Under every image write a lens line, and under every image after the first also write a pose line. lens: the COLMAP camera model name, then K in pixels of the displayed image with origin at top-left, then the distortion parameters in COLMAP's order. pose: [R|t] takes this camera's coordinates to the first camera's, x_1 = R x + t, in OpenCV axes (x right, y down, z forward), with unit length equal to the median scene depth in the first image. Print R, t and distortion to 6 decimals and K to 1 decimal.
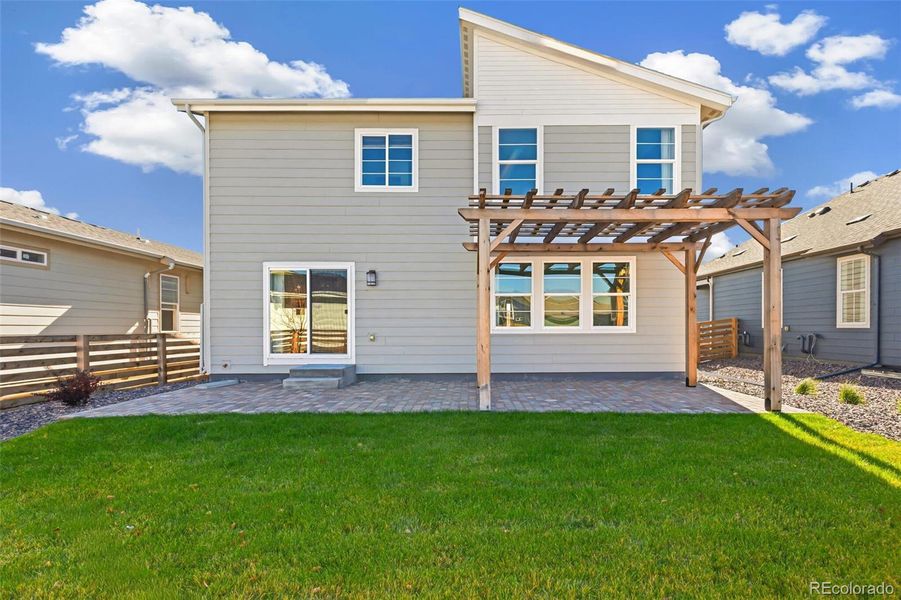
lens RADIAL K [[444.6, 0, 452.1], [0, 444.6, 323.2], [0, 0, 1]] dist [0.003377, 0.000304]
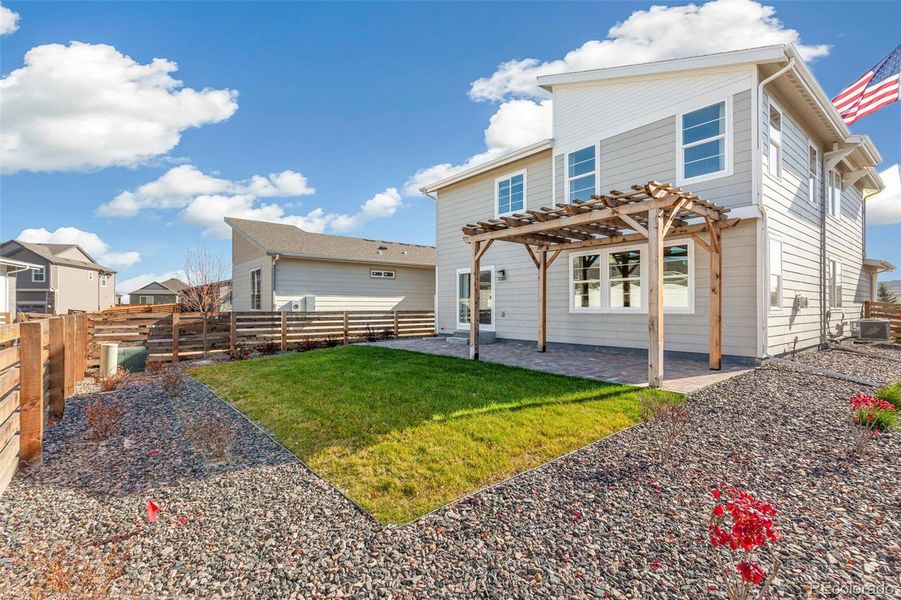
lens RADIAL K [[415.6, 0, 450.5], [0, 415.6, 300.0], [0, 0, 1]] dist [0.002318, 0.000200]
pose [[0.624873, -0.010847, -0.780651, 0.806966], [0.002192, 0.999924, -0.012139, 0.000446], [0.780724, 0.005875, 0.624849, -0.018683]]
